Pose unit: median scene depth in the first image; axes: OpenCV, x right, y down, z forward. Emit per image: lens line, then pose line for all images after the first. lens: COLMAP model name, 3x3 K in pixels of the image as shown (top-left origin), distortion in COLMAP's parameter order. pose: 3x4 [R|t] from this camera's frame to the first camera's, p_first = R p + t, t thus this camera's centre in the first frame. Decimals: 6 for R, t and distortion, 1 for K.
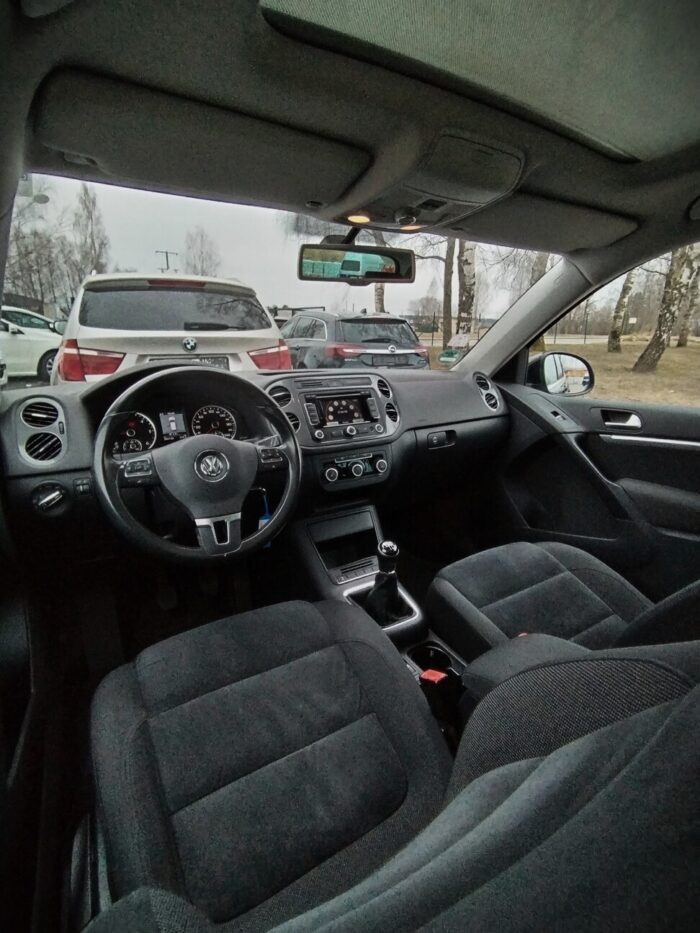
lens RADIAL K [[460.3, 0, 380.7], [0, 460.3, 448.0], [0, 0, 1]] dist [-0.006348, 0.004410]
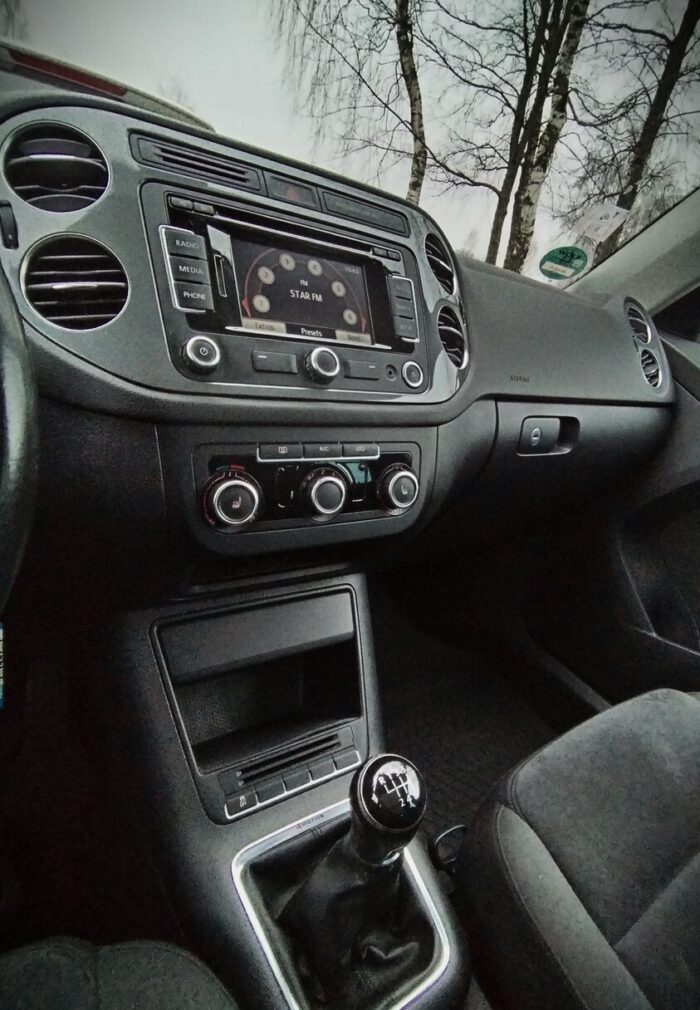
lens RADIAL K [[515.1, 0, 393.9], [0, 515.1, 537.5], [0, 0, 1]] dist [0.002359, -0.001879]
pose [[0.986831, 0.148830, 0.063361, -0.023042], [-0.158569, 0.967452, 0.197211, -0.000421], [-0.031948, -0.204661, 0.978311, 0.625548]]
